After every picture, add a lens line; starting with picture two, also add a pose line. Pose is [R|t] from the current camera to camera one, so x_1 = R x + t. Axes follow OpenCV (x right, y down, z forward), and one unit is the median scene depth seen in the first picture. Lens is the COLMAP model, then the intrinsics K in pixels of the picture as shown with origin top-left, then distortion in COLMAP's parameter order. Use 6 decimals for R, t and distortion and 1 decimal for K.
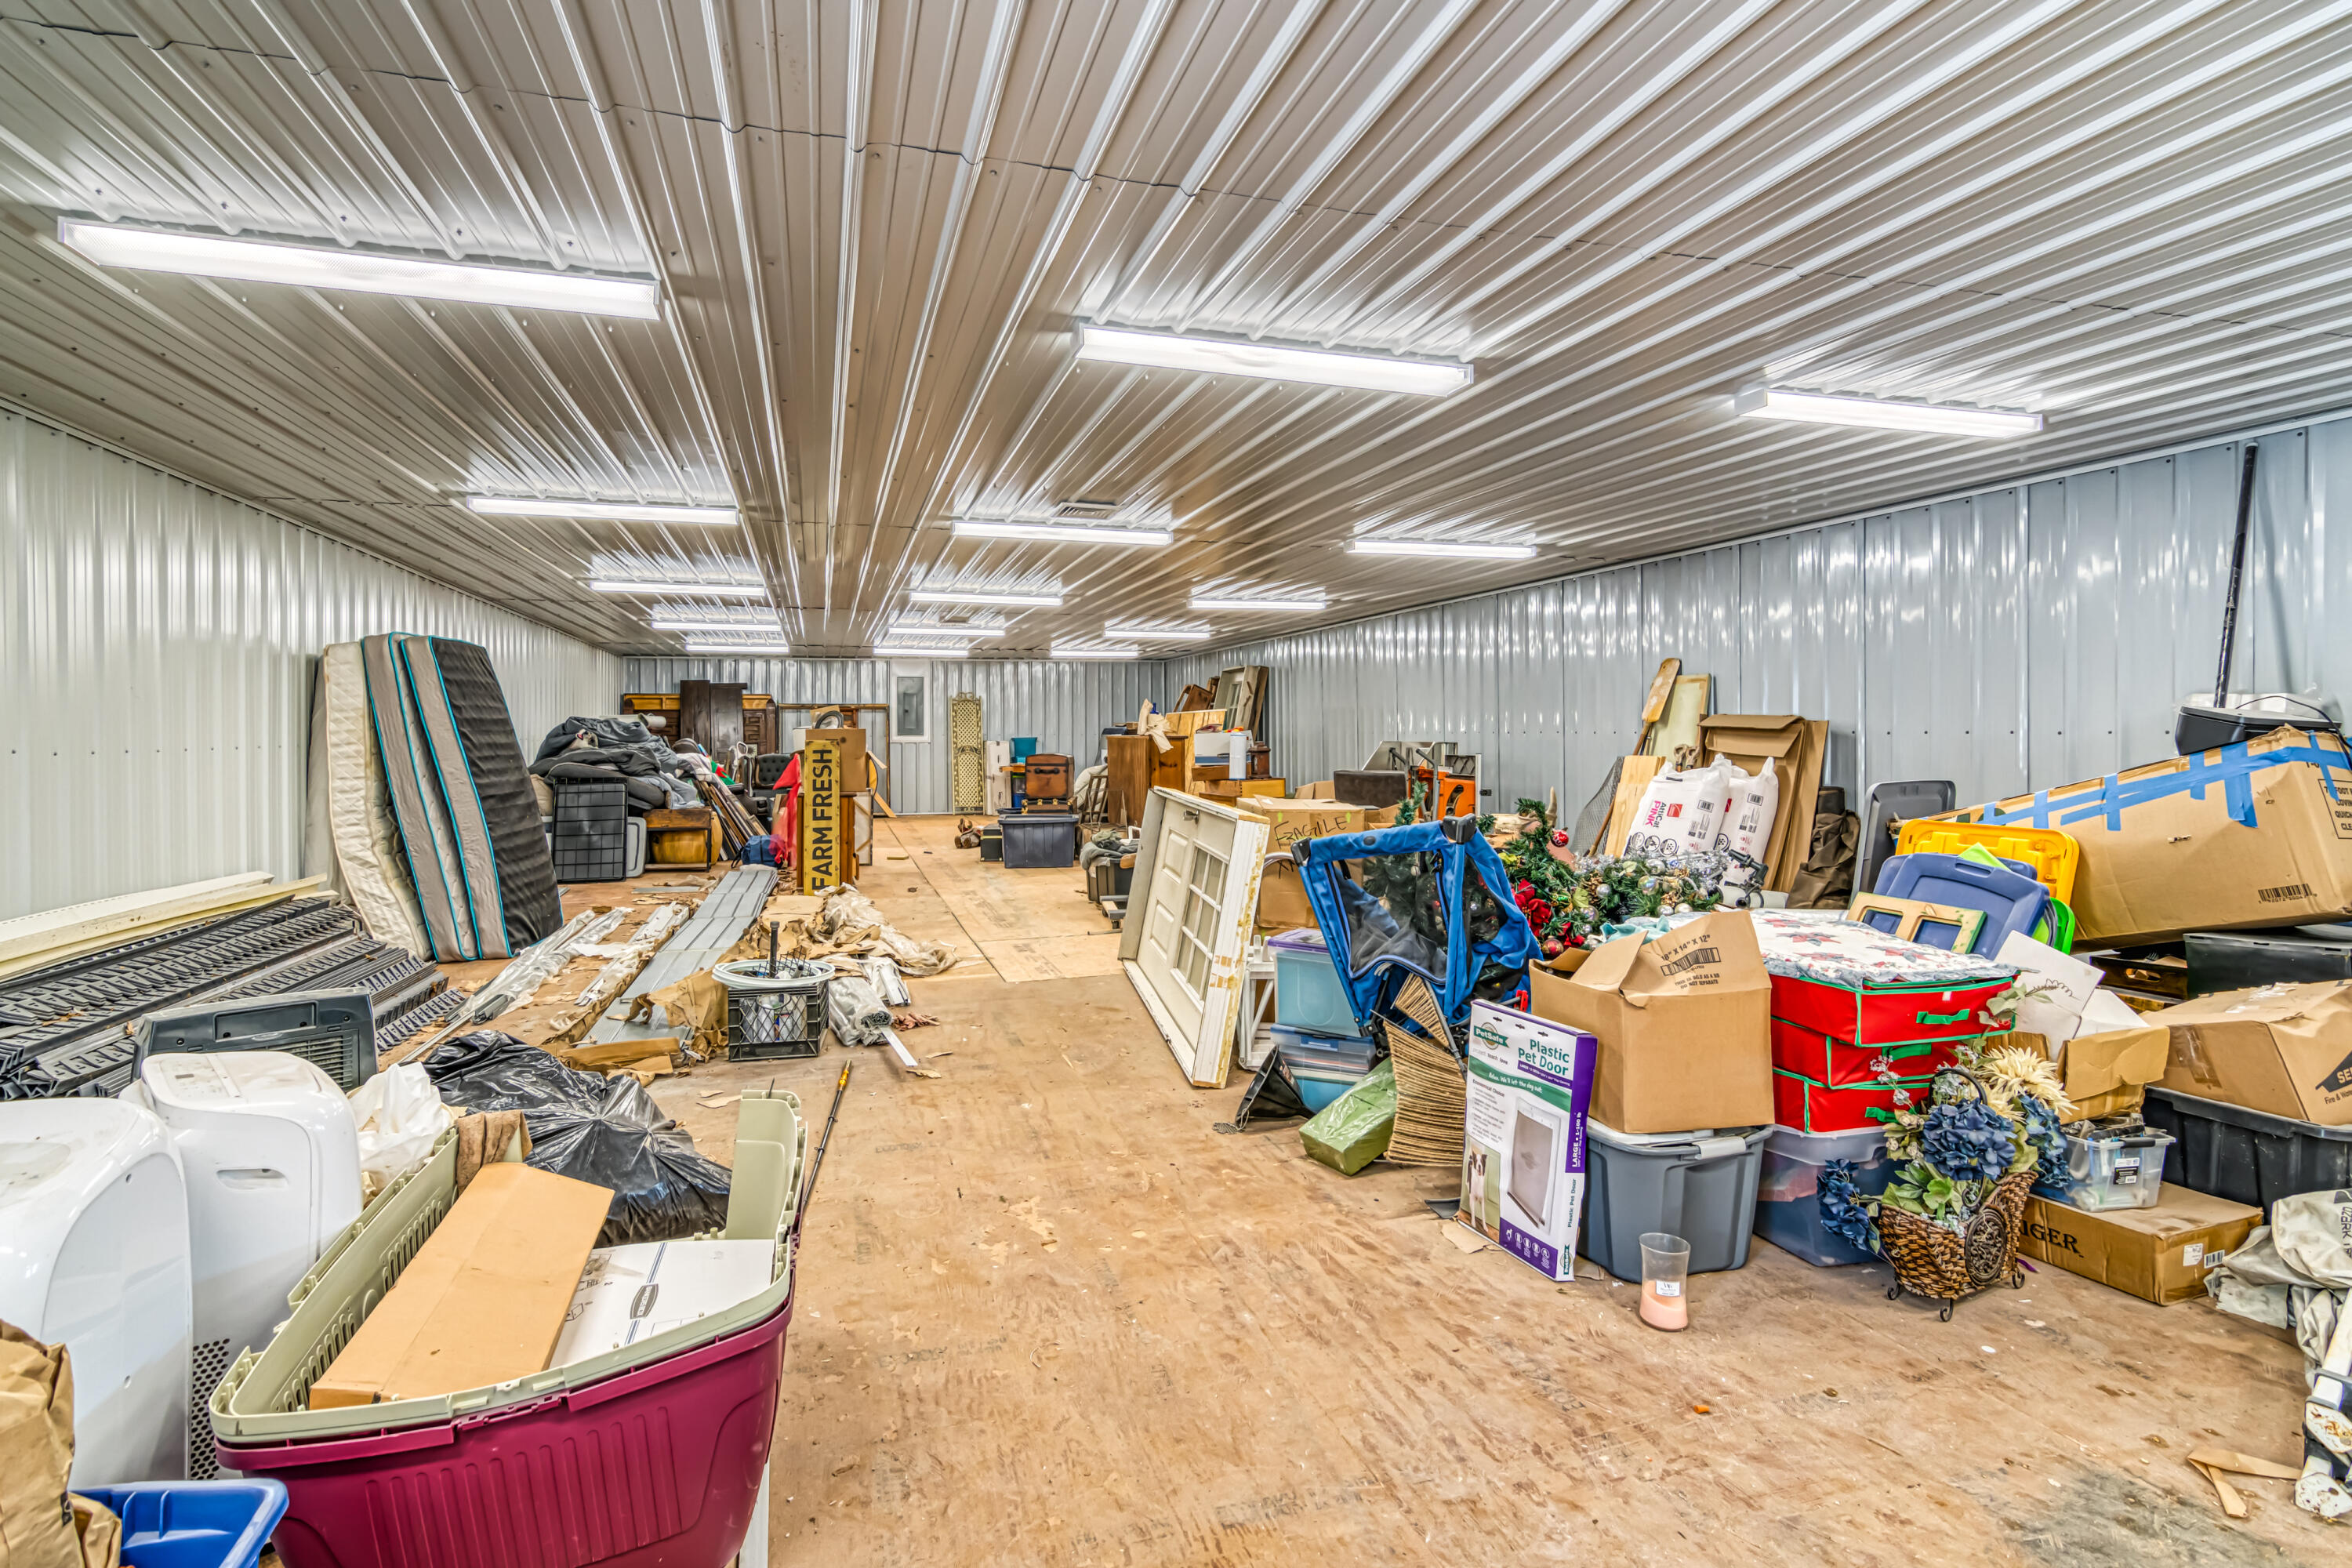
lens RADIAL K [[1149.7, 0, 1160.5], [0, 1149.7, 754.6], [0, 0, 1]] dist [0.000483, 0.002069]
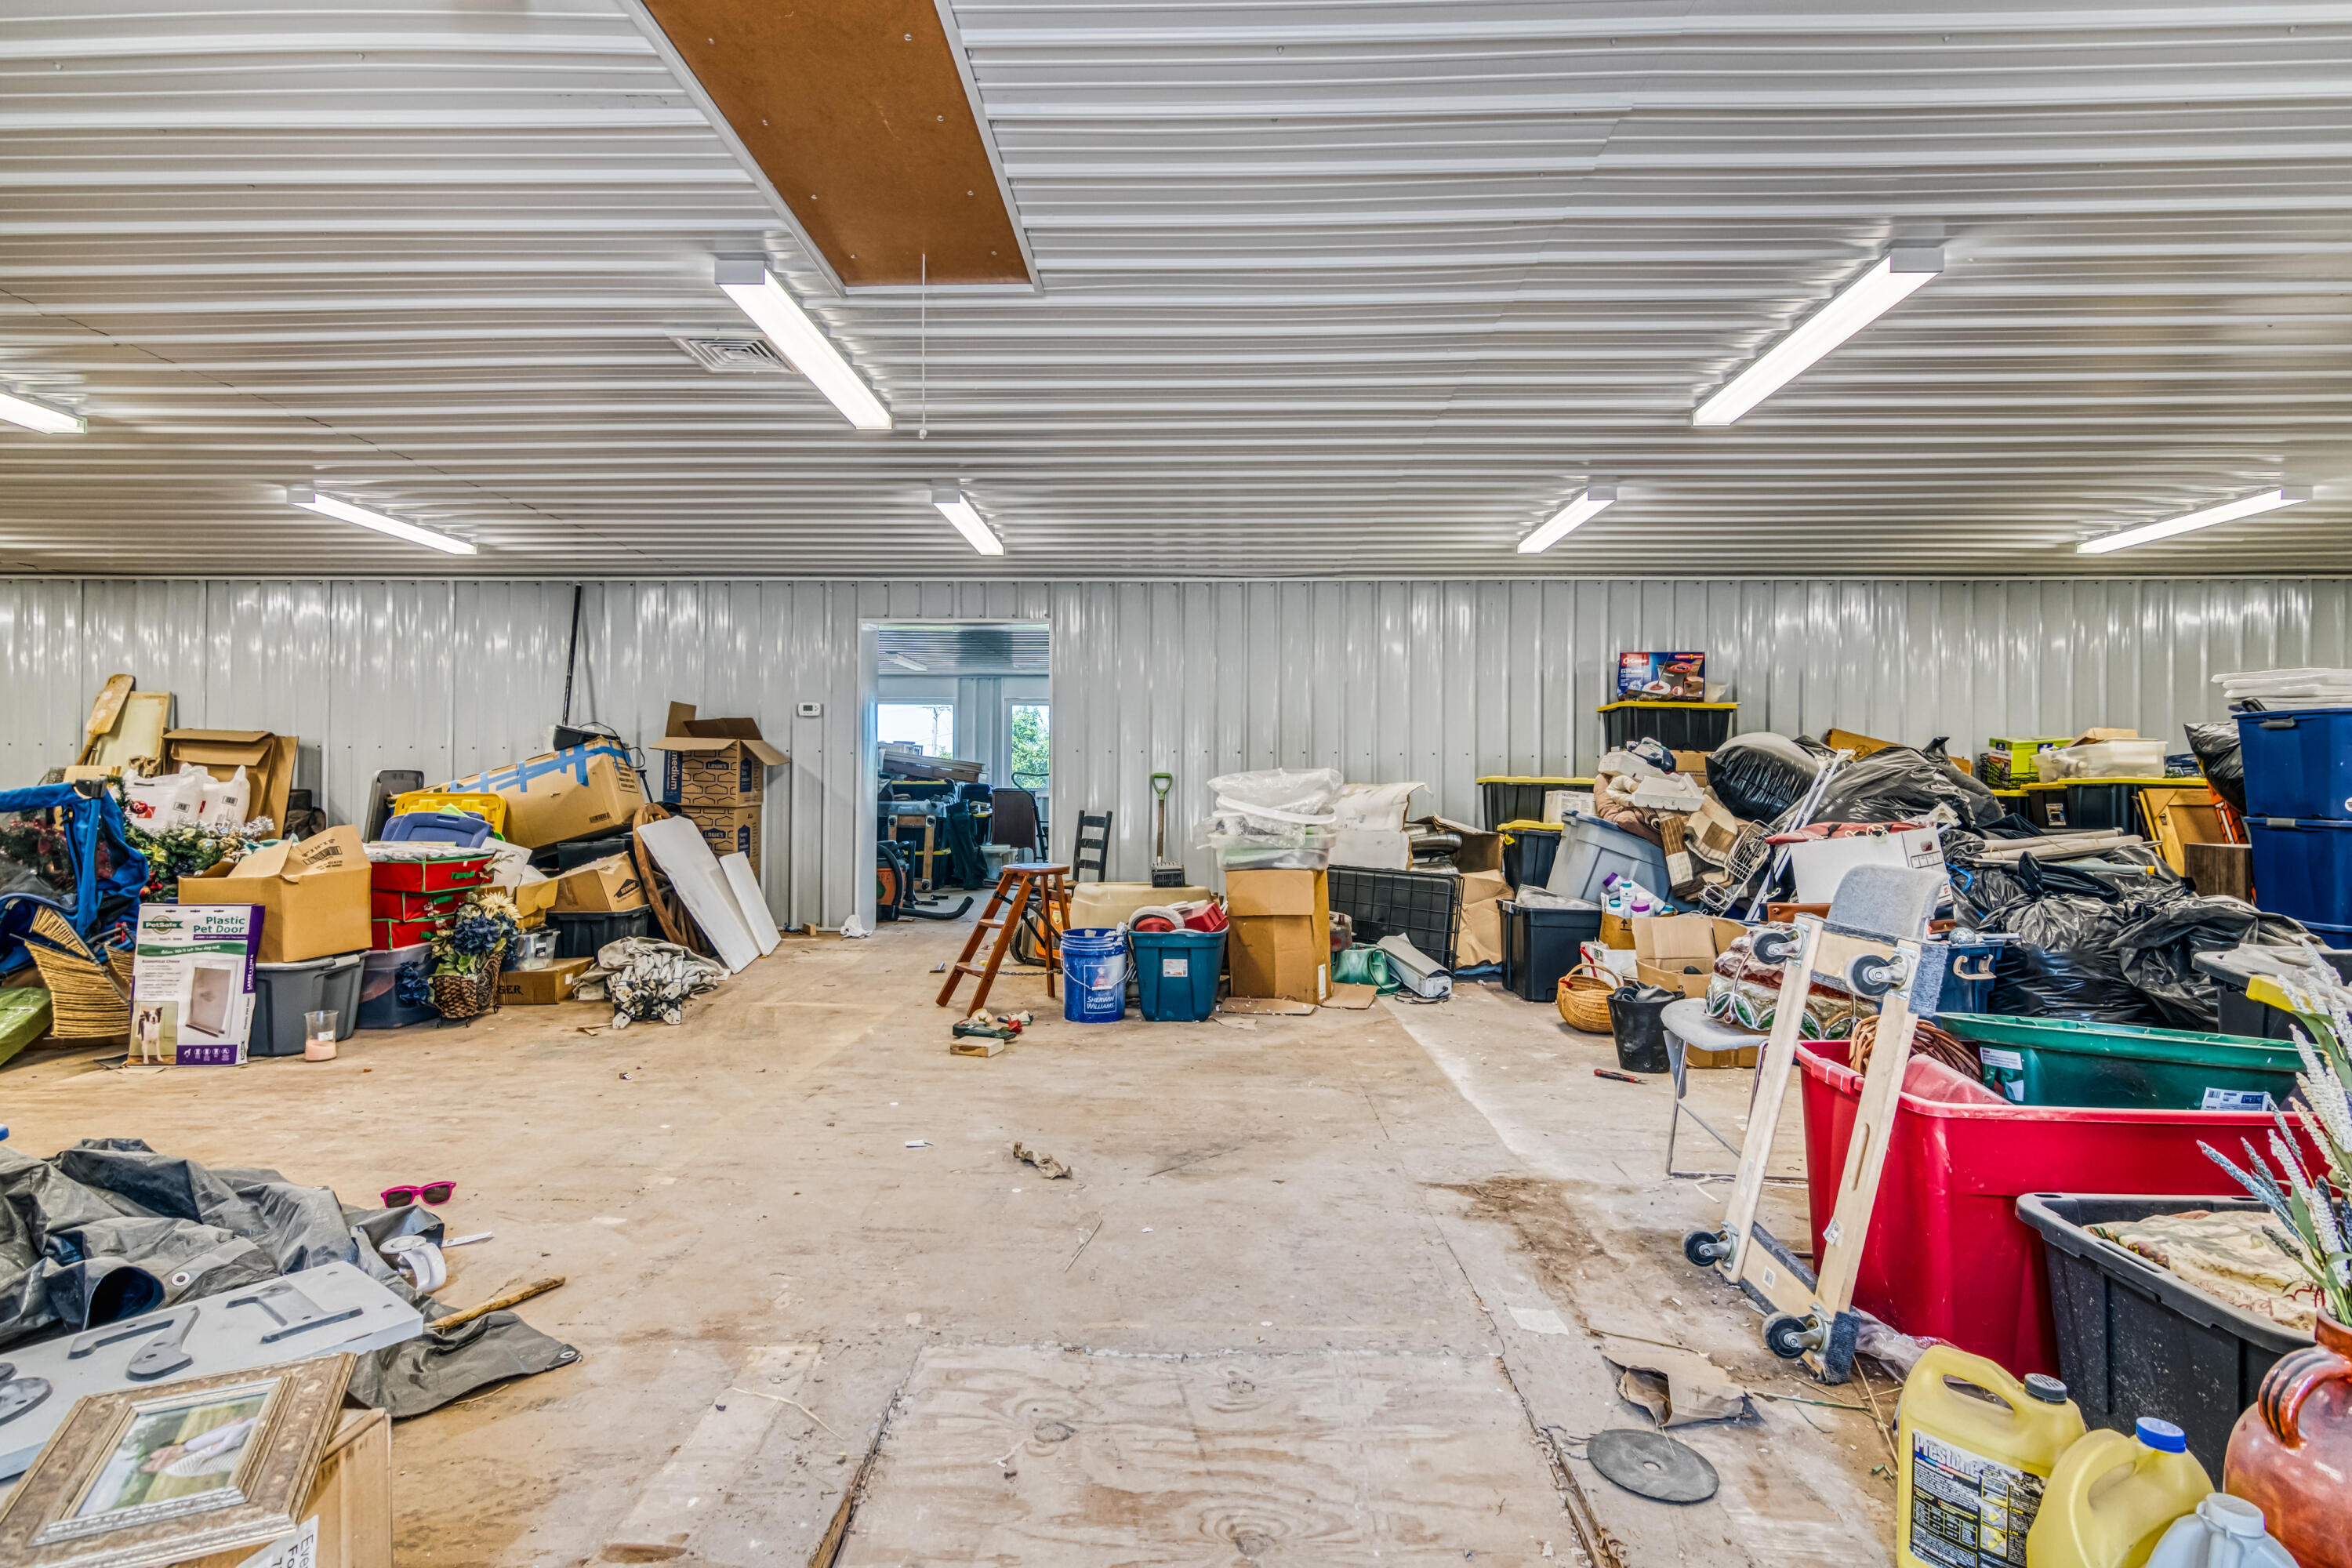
lens RADIAL K [[1149.7, 0, 1160.5], [0, 1149.7, 754.6], [0, 0, 1]] dist [0.000483, 0.002069]
pose [[0.312658, 0.034078, 0.949254, -0.695985], [0.009643, 0.999191, -0.039047, 0.107492], [-0.949817, 0.021362, 0.312077, -0.619706]]
